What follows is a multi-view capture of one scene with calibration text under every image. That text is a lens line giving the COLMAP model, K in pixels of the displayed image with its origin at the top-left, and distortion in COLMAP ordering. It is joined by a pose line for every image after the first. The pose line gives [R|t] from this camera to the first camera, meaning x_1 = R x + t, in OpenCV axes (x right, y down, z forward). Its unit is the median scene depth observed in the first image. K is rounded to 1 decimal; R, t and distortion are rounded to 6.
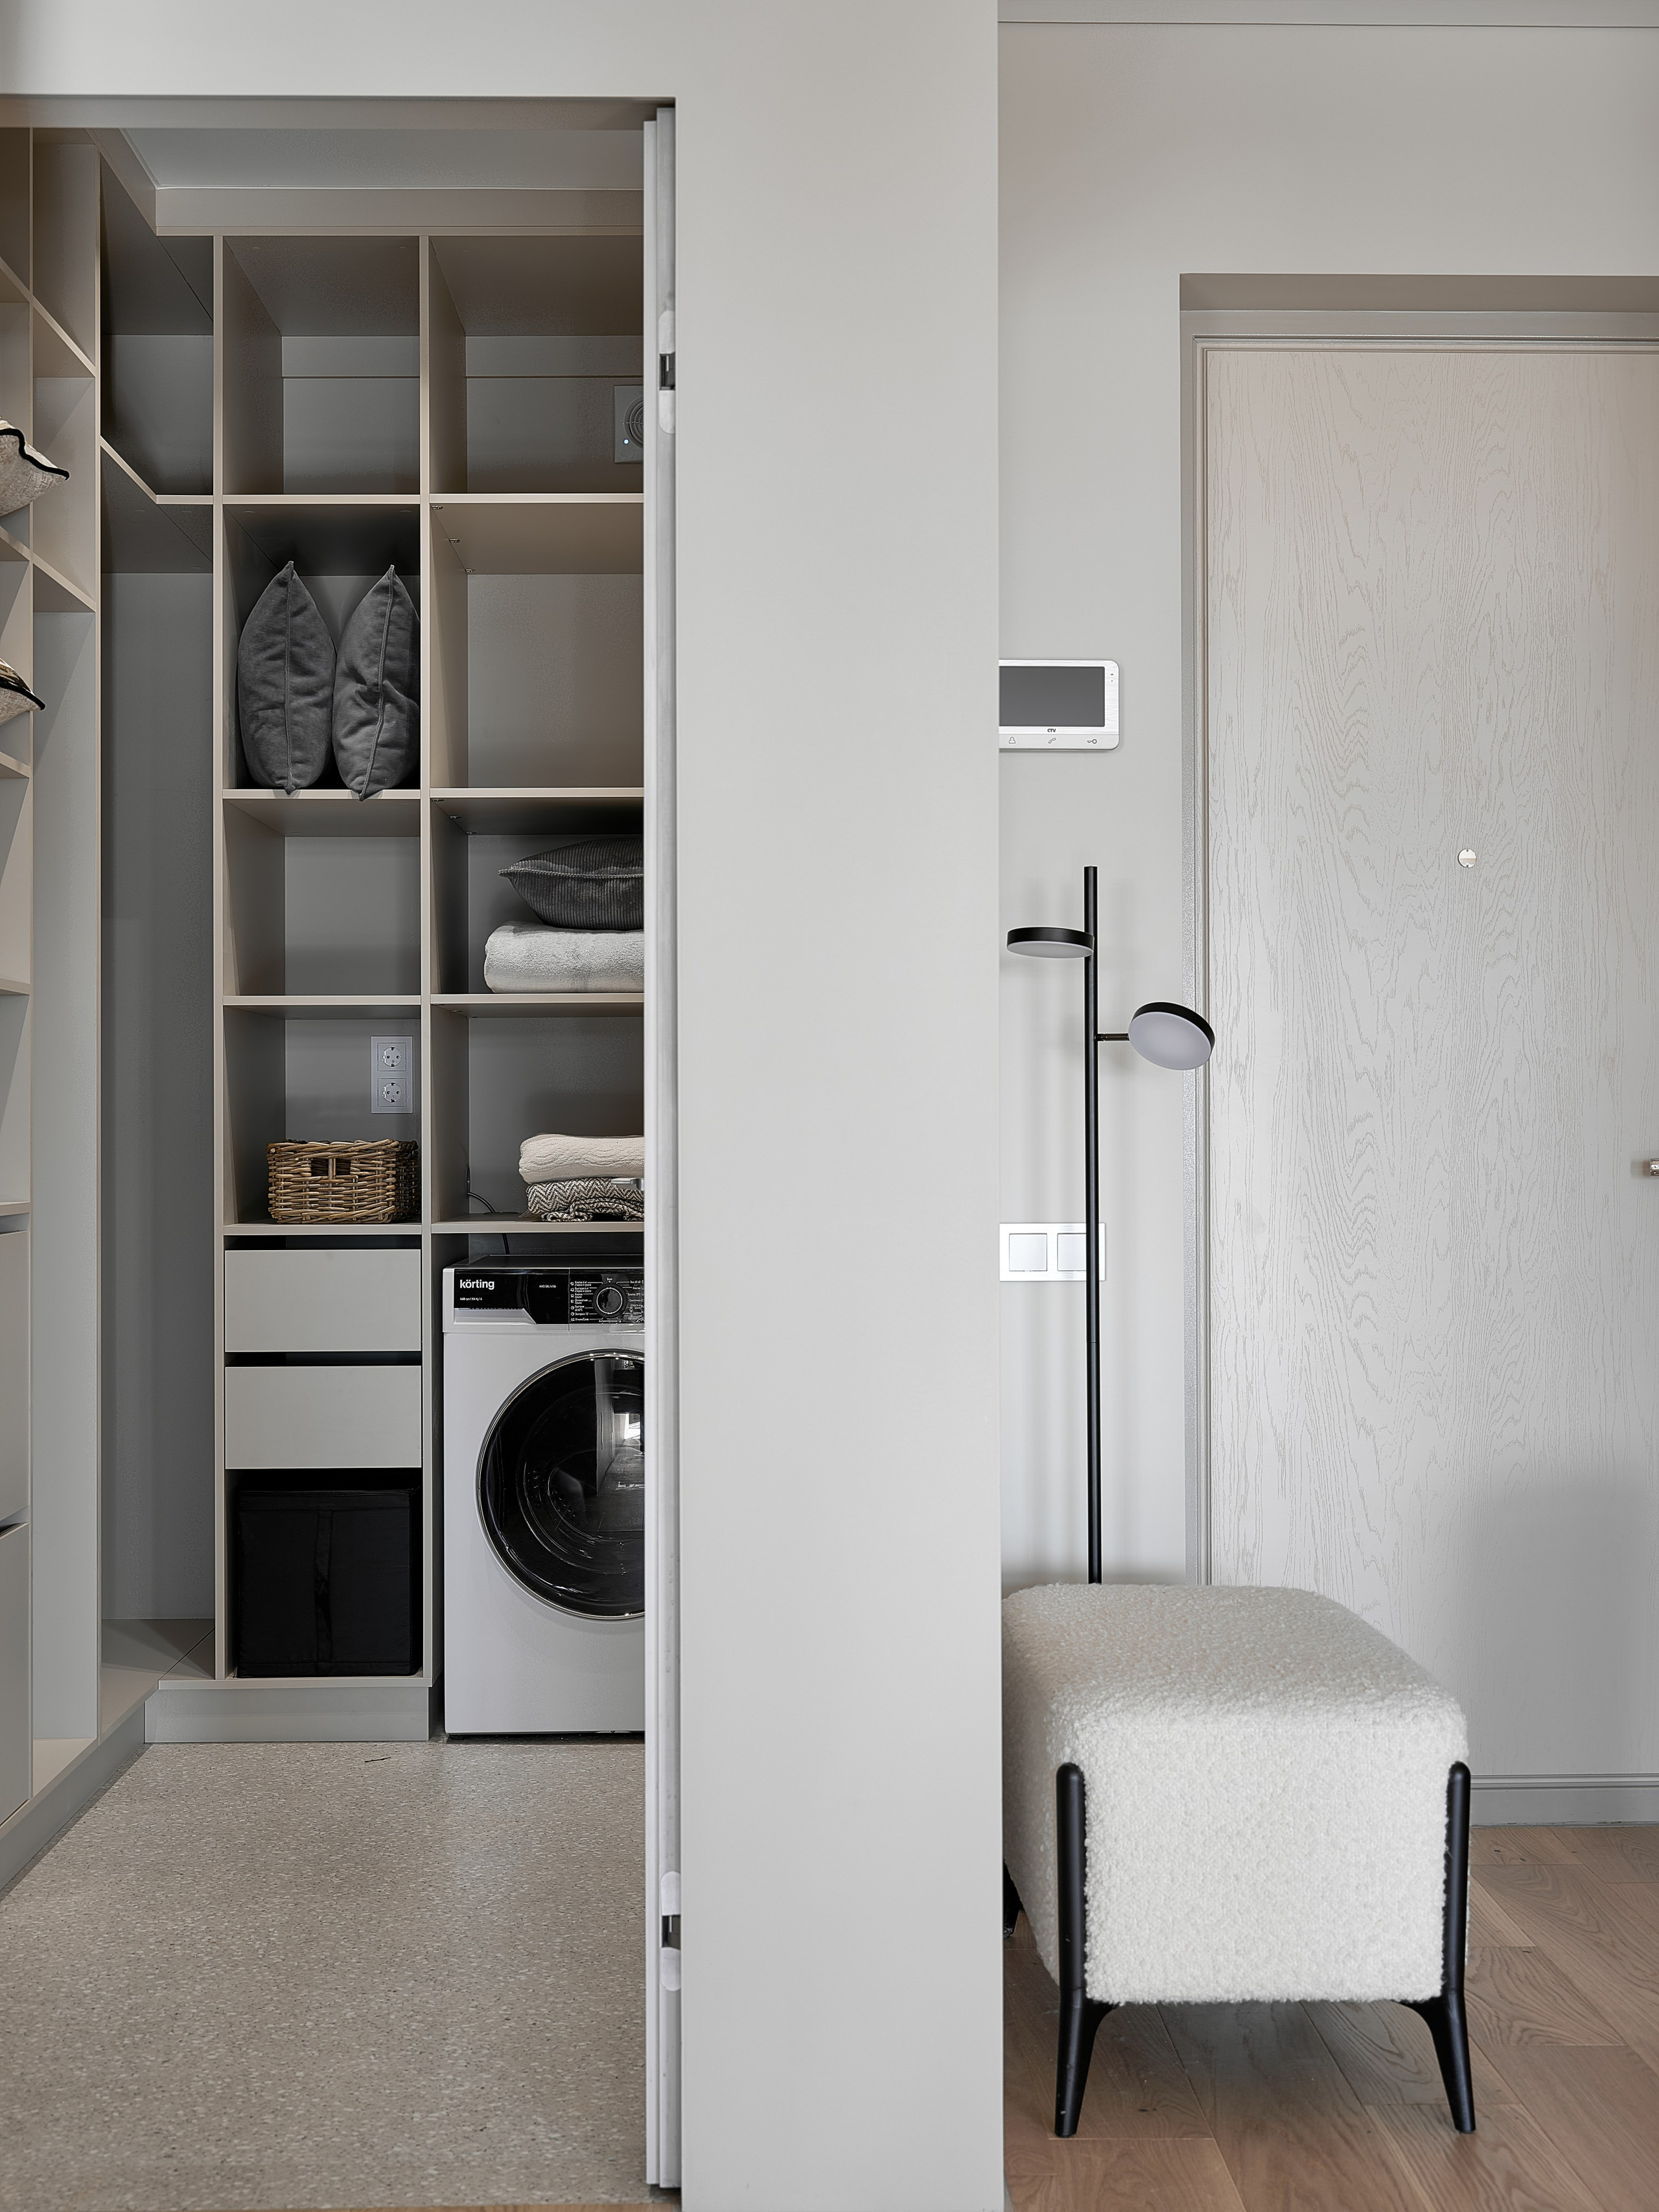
lens RADIAL K [[2830.5, 0, 816.4], [0, 2830.5, 1099.0], [0, 0, 1]] dist [-0.006765, 0.024615]
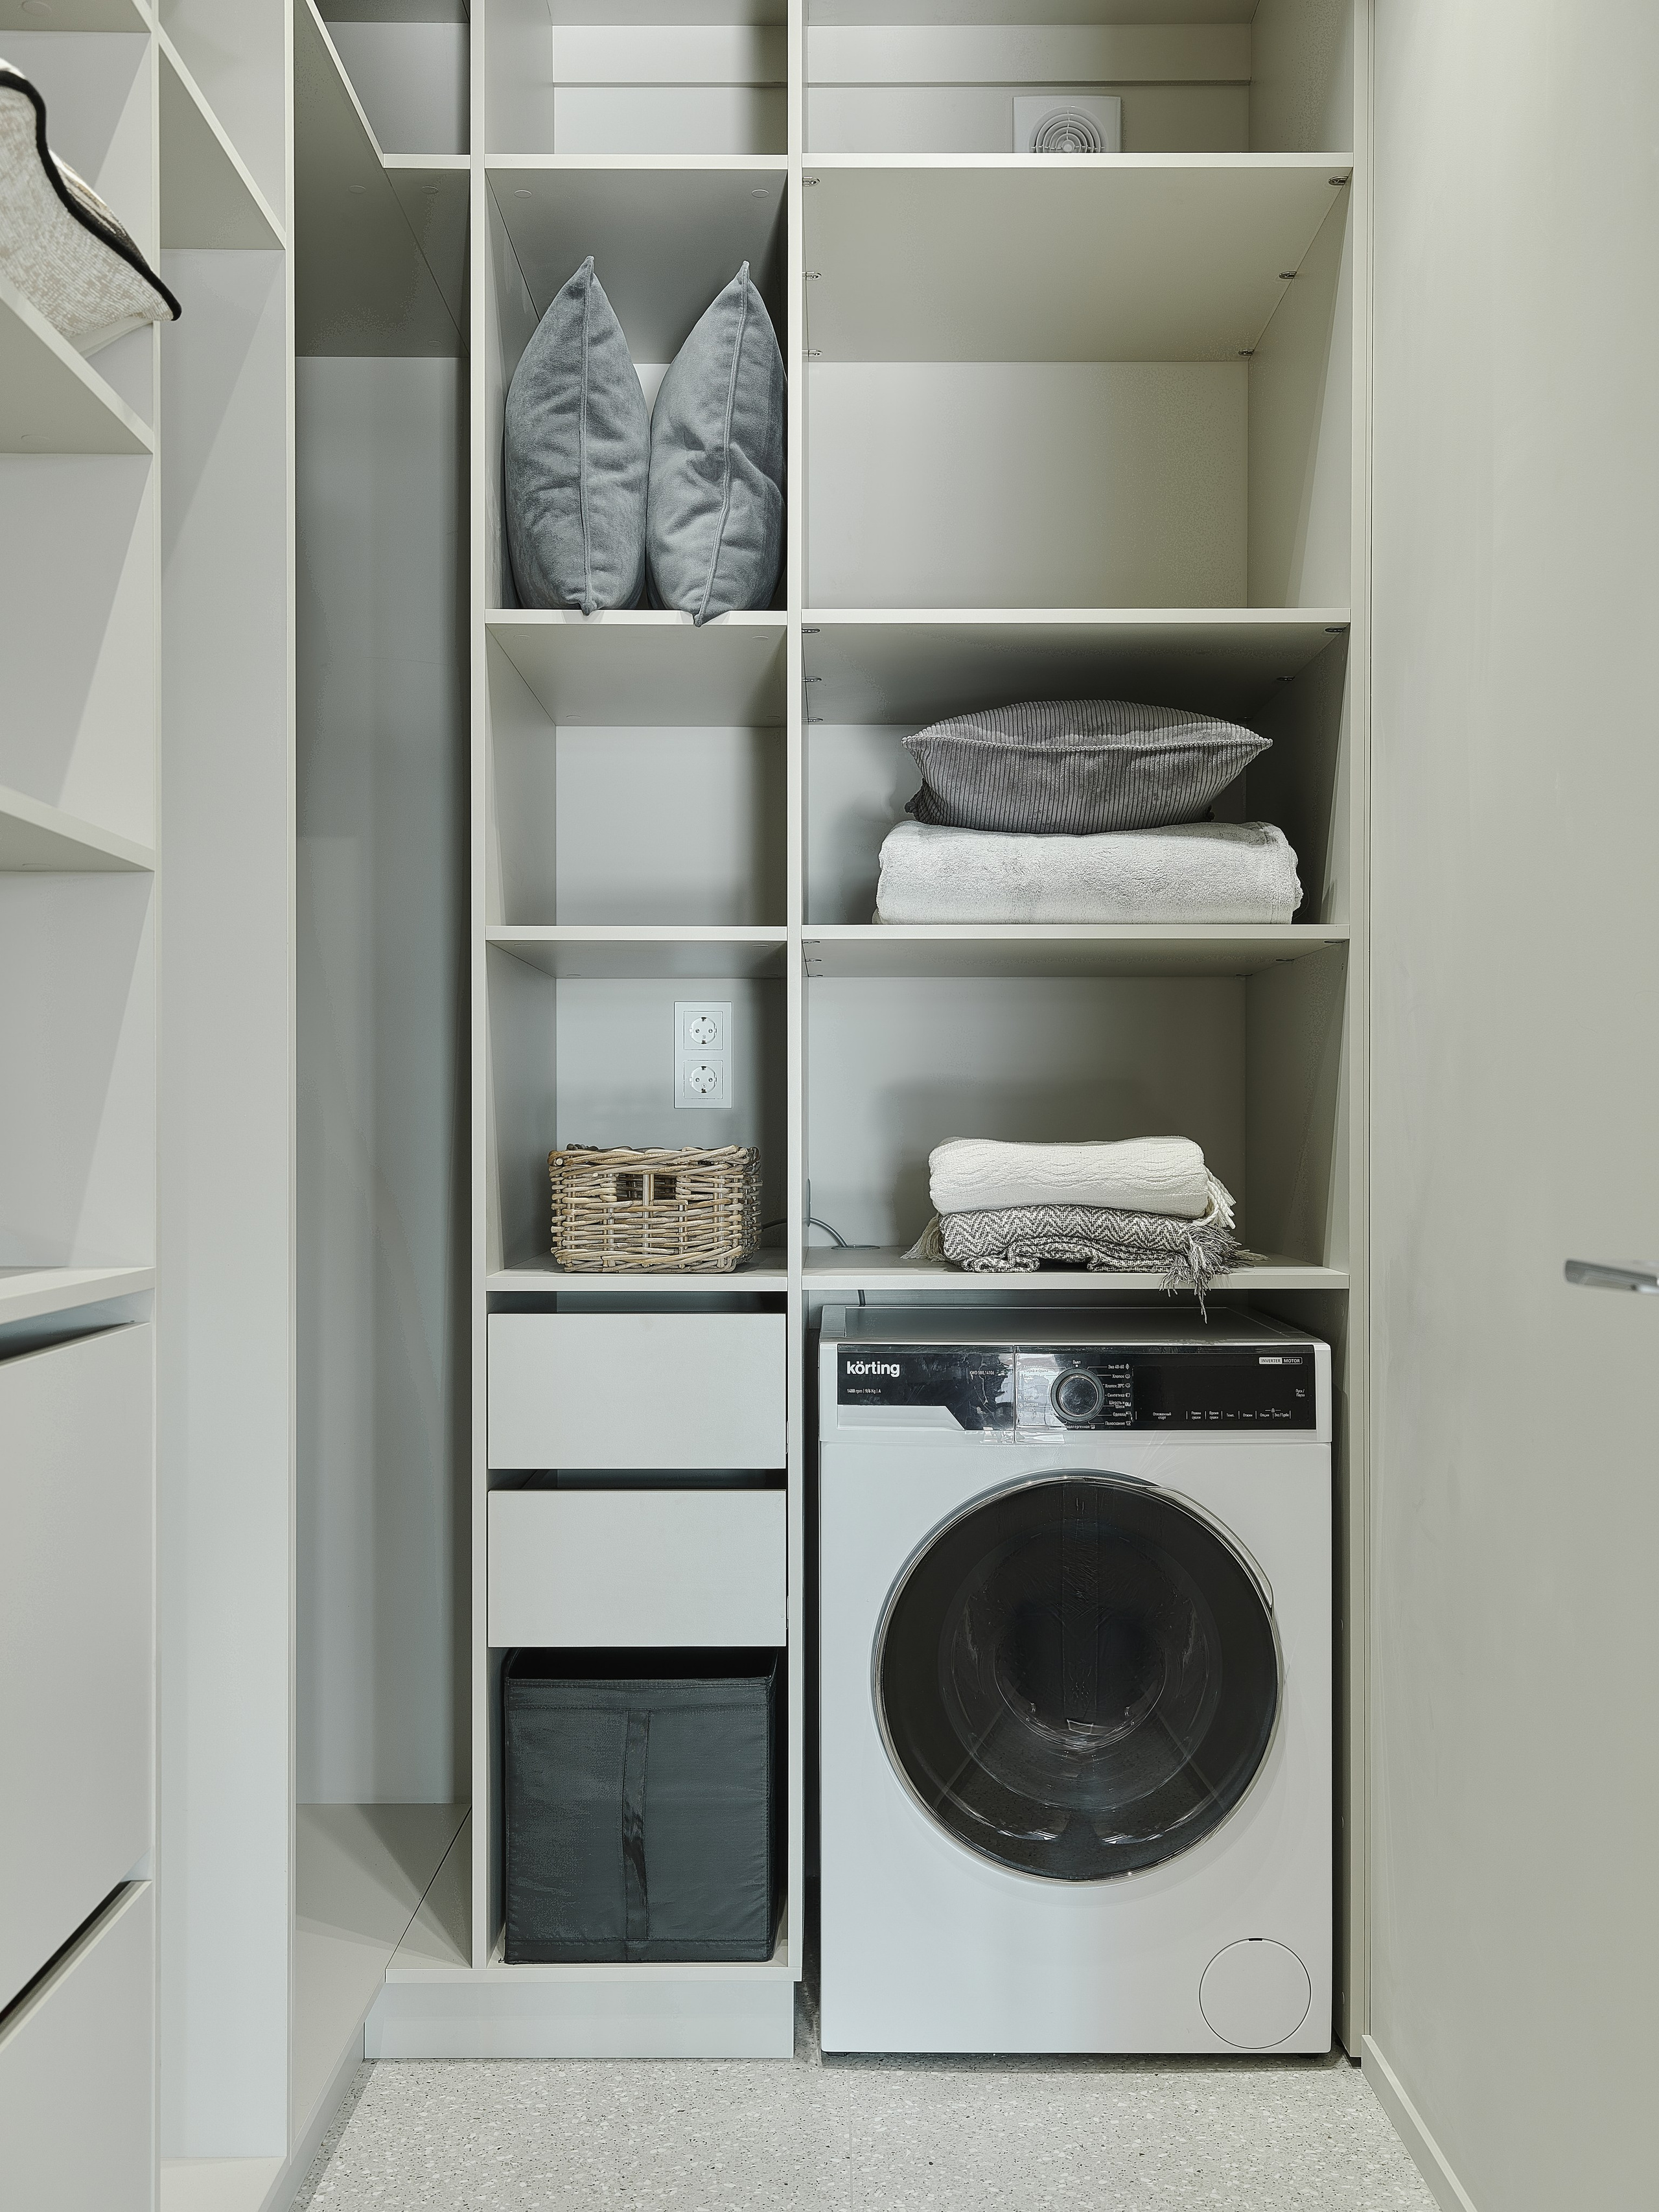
lens RADIAL K [[2193.3, 0, 831.8], [0, 2193.3, 1147.2], [0, 0, 1]] dist [0.019713, -0.003584]
pose [[0.999853, 0.004527, -0.016557, -0.120260], [-0.004208, 0.999806, 0.019260, 0.004521], [0.016641, -0.019188, 0.999677, 0.489718]]
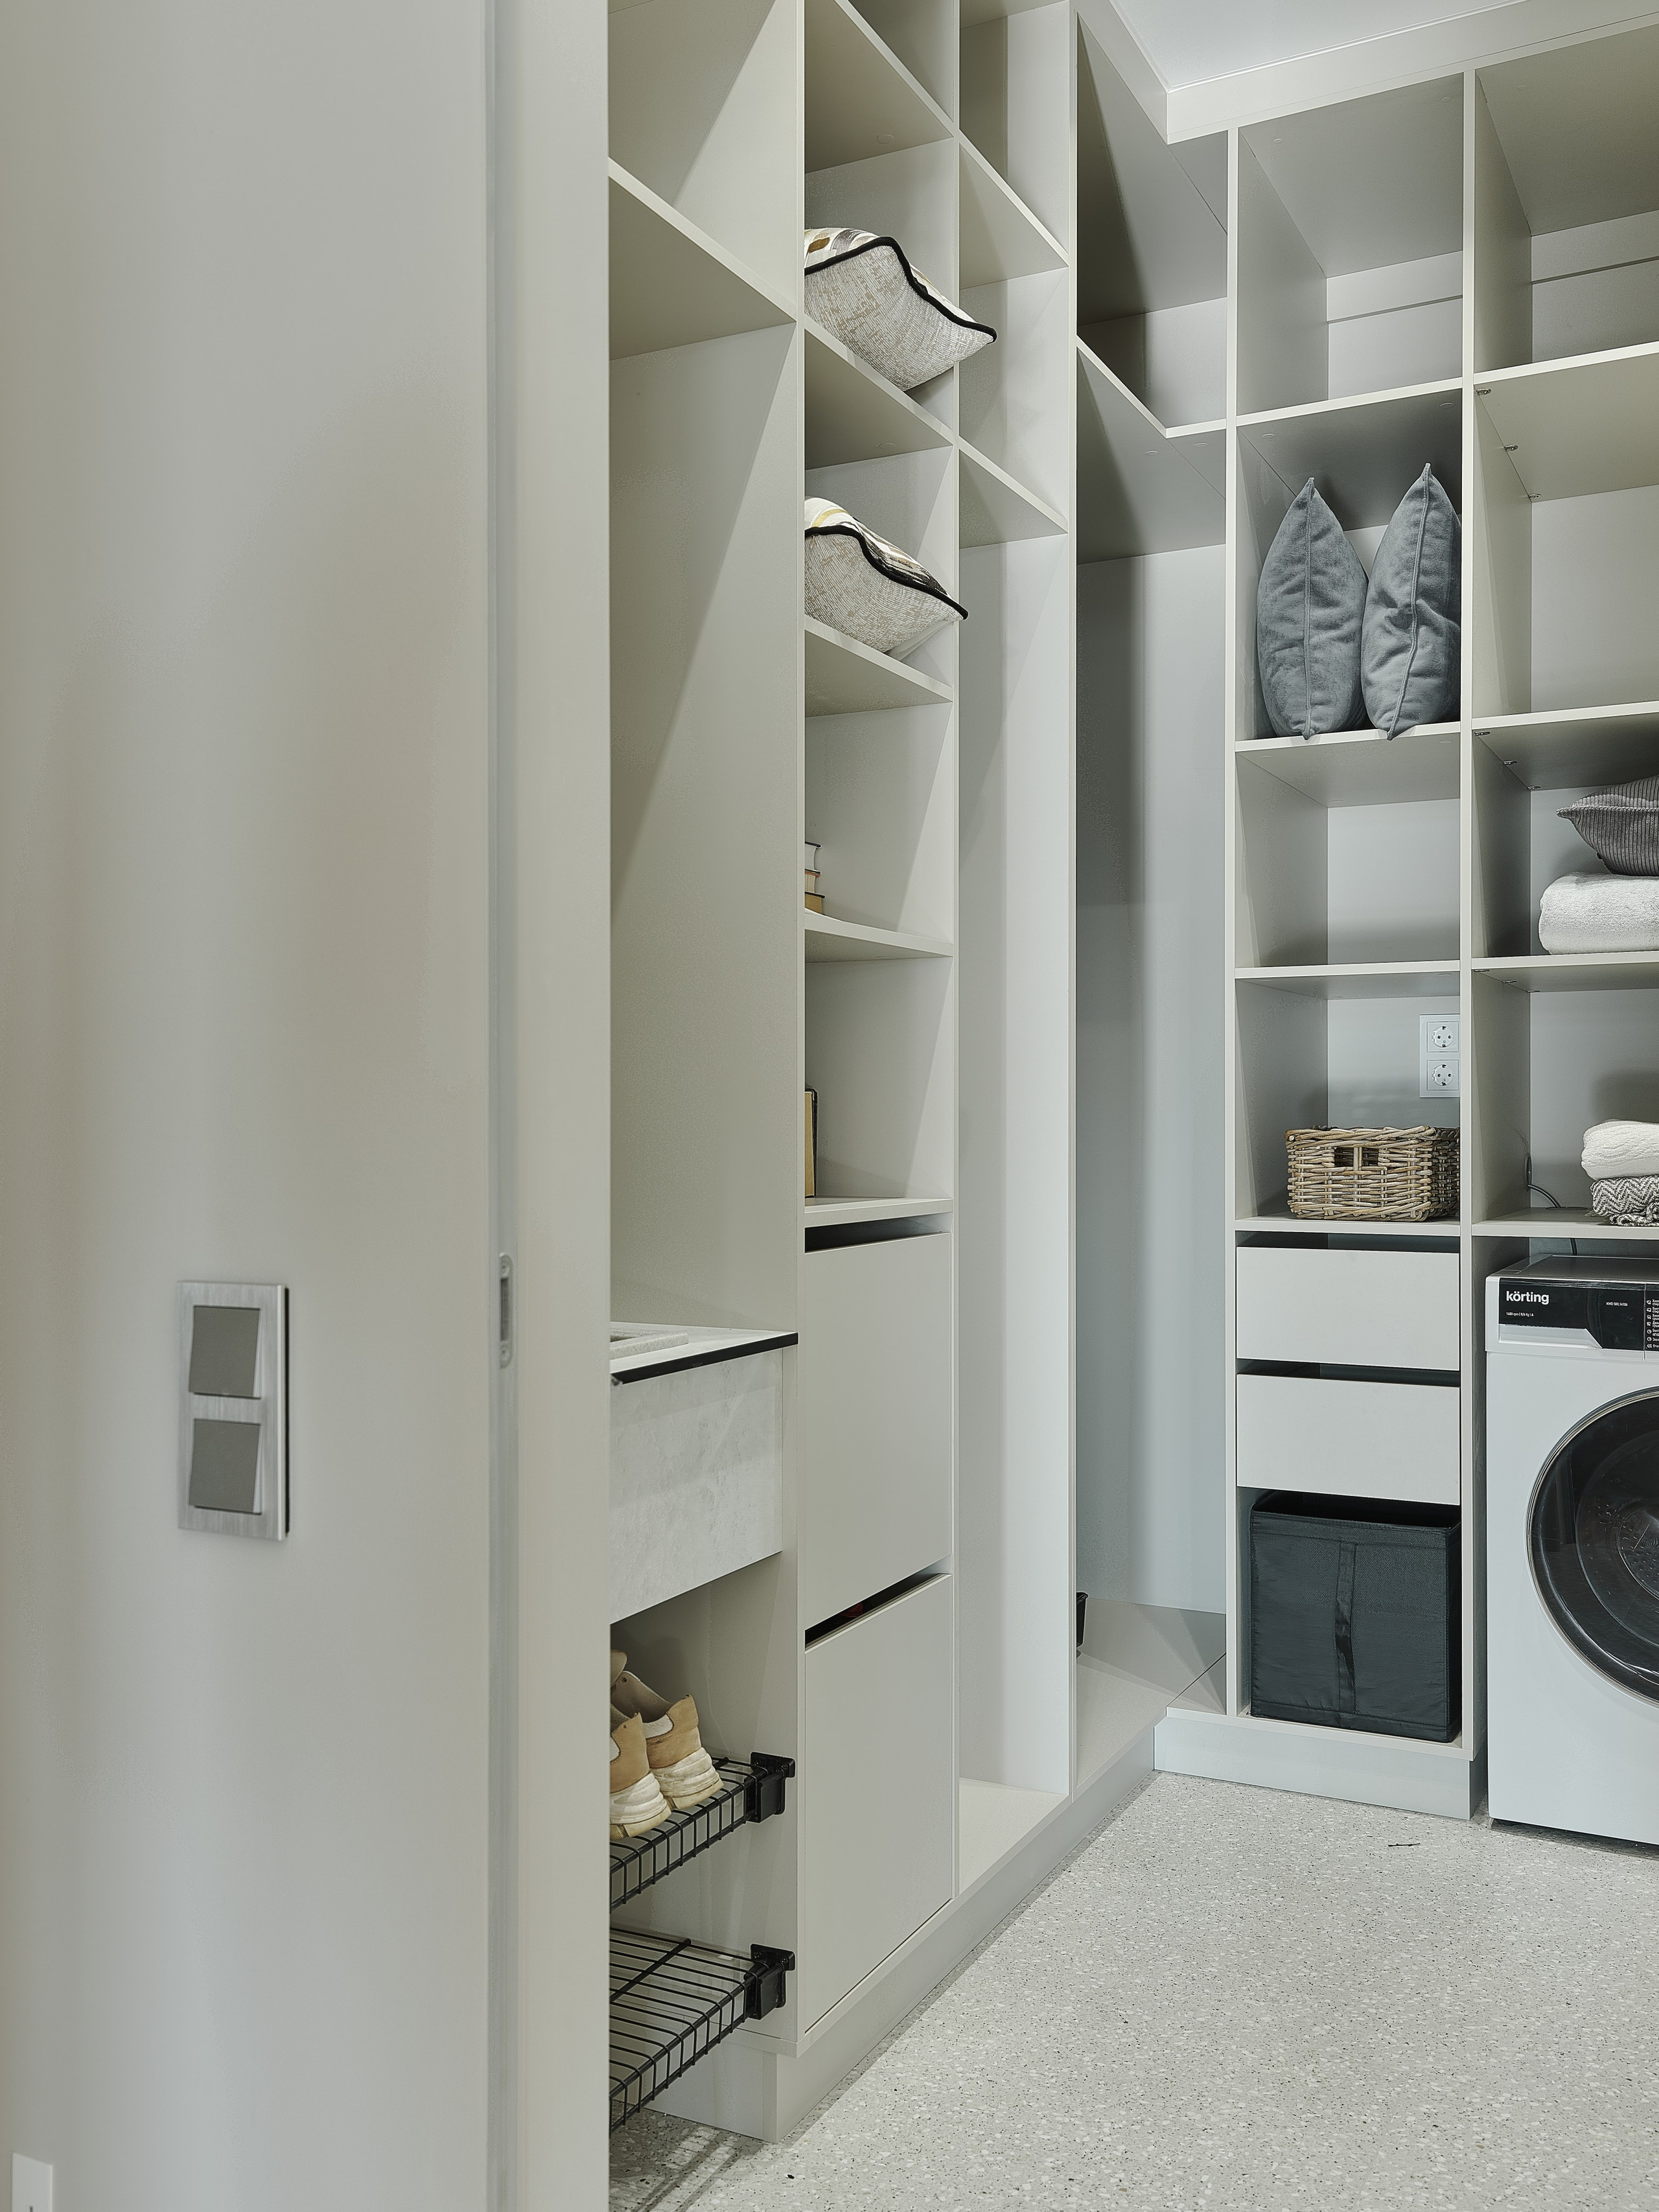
lens RADIAL K [[1939.0, 0, 831.2], [0, 1939.0, 1125.8], [0, 0, 1]] dist [0.020232, 0.001580]
pose [[0.880187, 0.004347, -0.474608, -0.026710], [0.003710, 0.999864, 0.016039, 0.003703], [0.474613, -0.015878, 0.880051, 0.383834]]
